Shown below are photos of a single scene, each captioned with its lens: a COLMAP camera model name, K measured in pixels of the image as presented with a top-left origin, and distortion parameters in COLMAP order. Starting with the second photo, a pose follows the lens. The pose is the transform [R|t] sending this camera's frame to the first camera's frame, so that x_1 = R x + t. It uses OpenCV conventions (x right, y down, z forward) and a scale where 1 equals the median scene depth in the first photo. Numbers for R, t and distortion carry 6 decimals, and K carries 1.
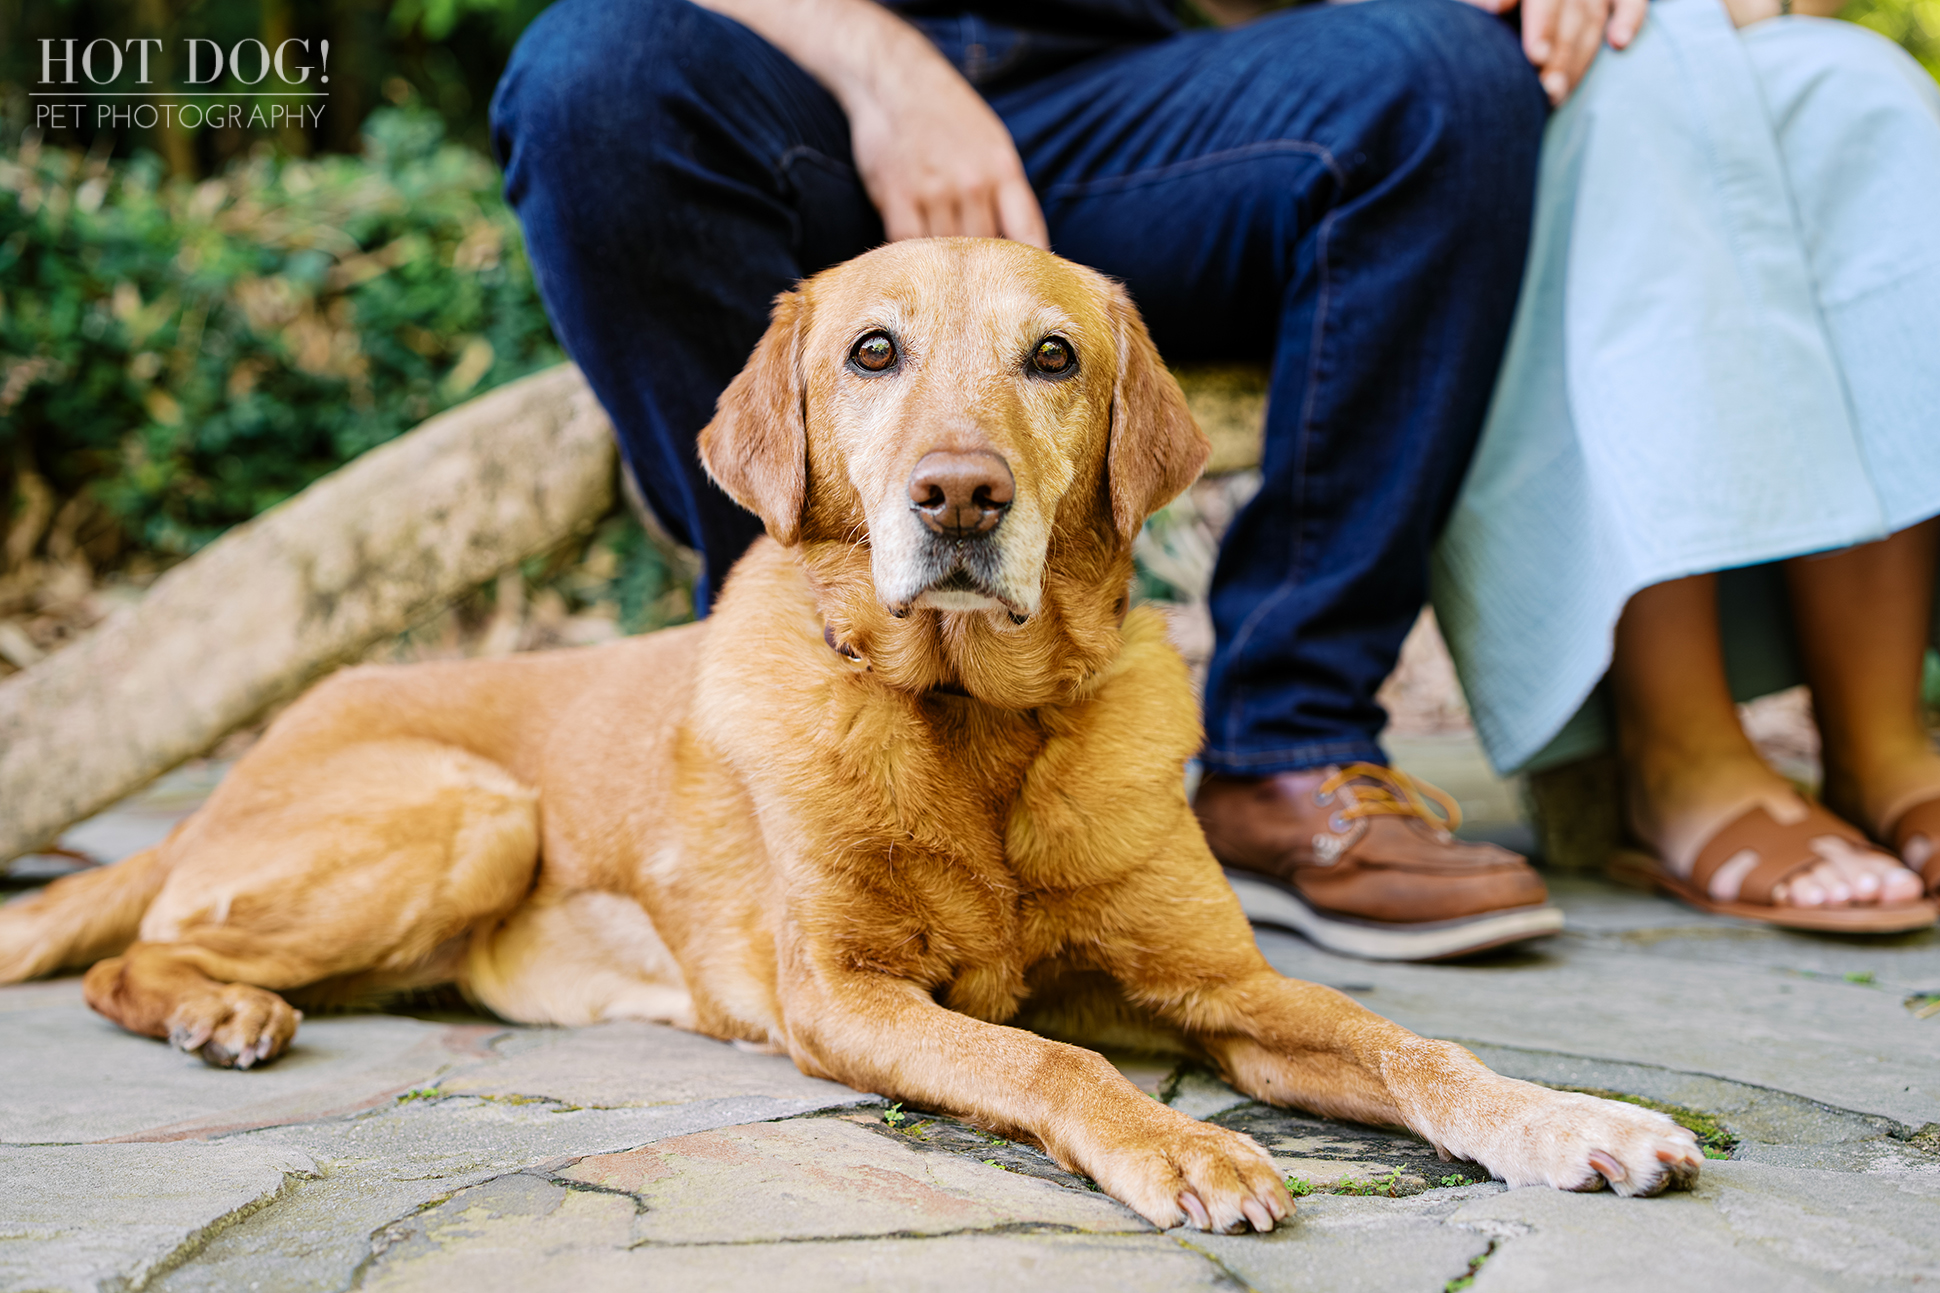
lens RADIAL K [[2823.5, 0, 988.4], [0, 2823.5, 712.8], [0, 0, 1]] dist [0.214372, 0.000000]
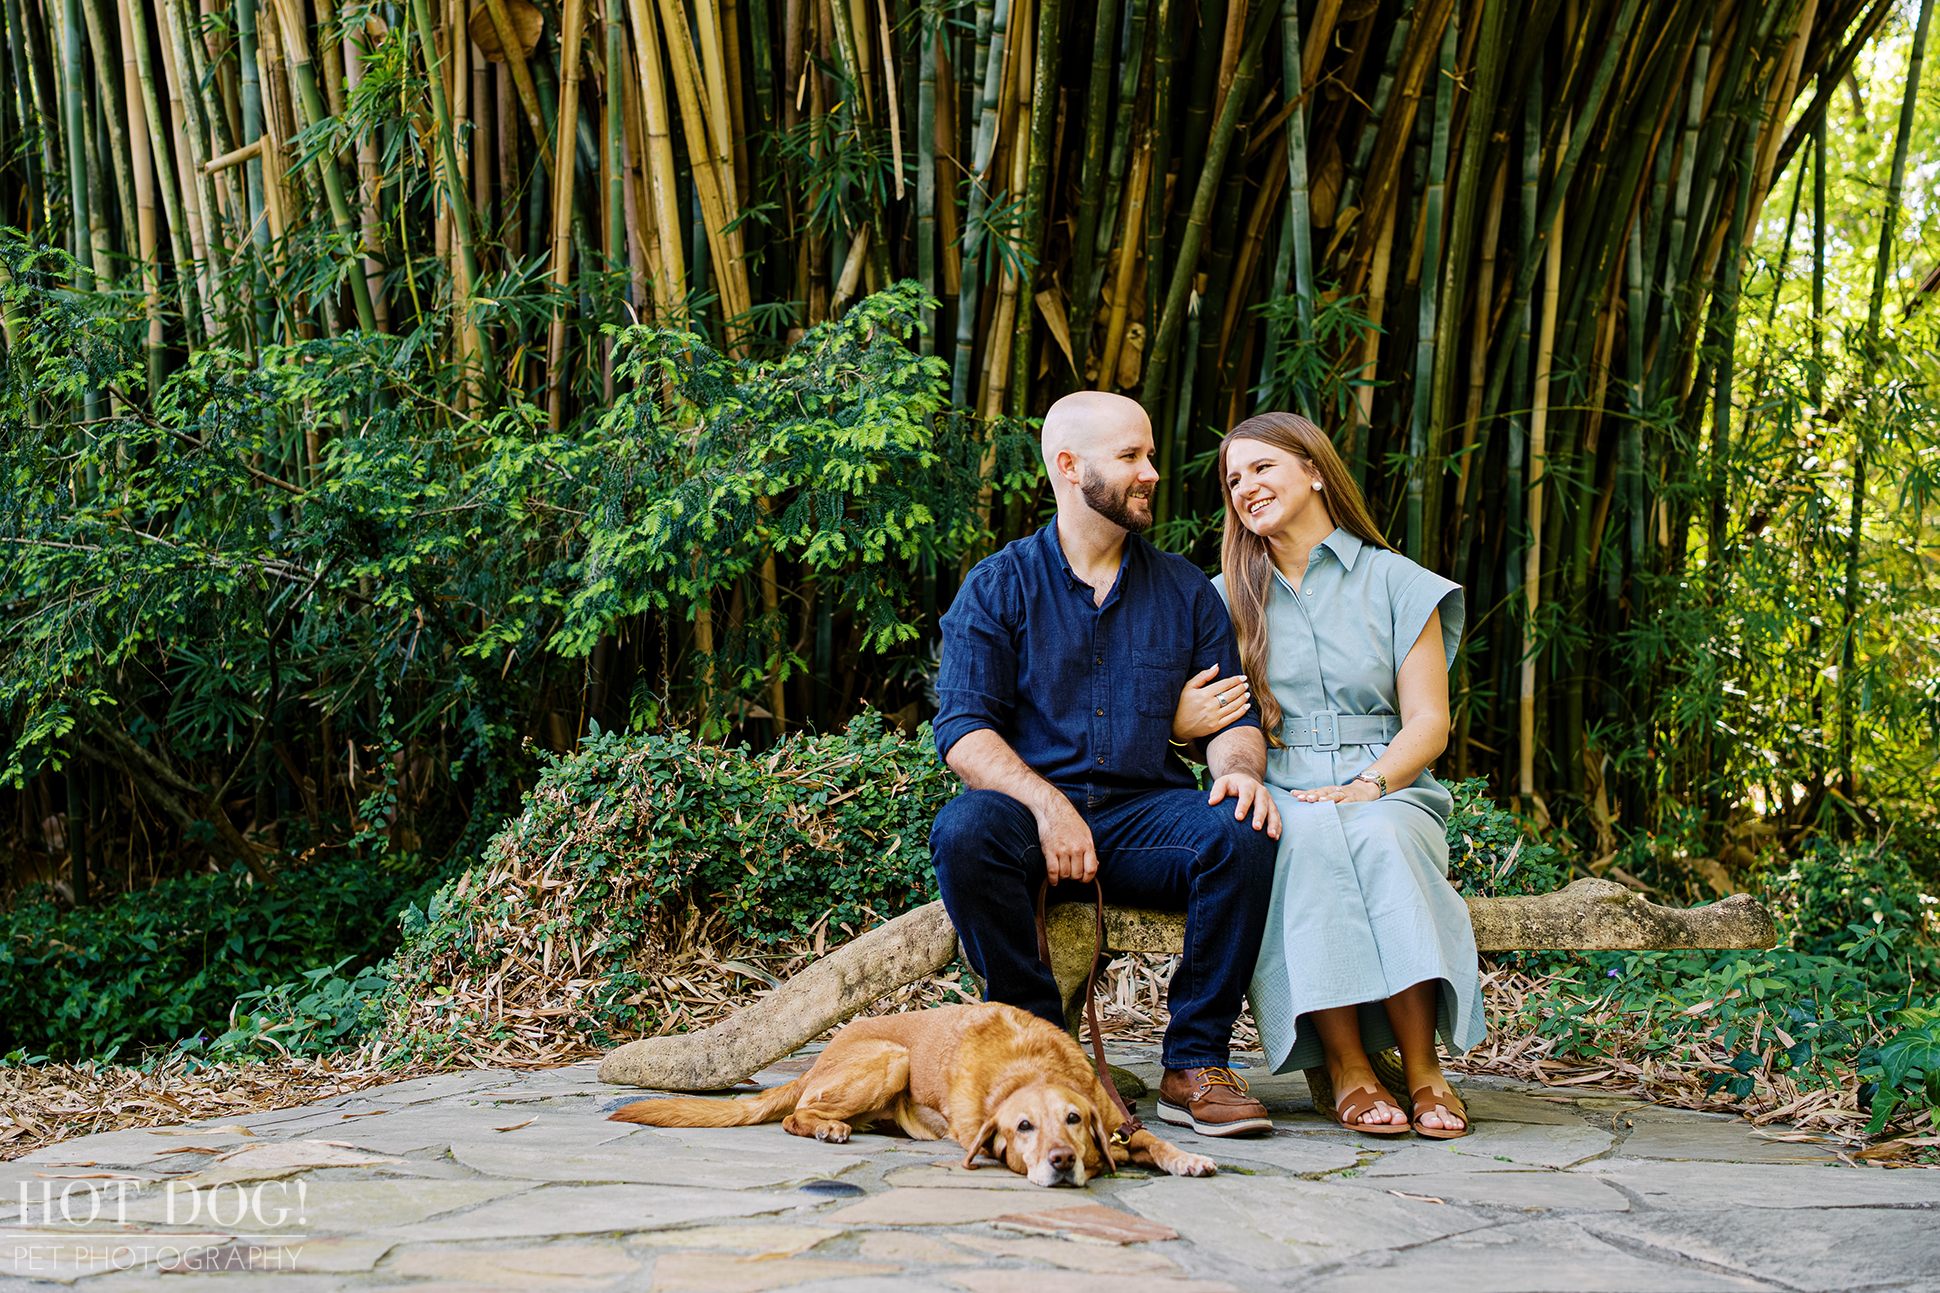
lens RADIAL K [[2823.5, 0, 967.3], [0, 2823.5, 638.4], [0, 0, 1]] dist [0.214372, 0.000000]
pose [[0.990406, 0.018293, -0.136972, 0.336588], [-0.034964, 0.992120, -0.120315, -0.068819], [0.133692, 0.123950, 0.983241, -2.326216]]
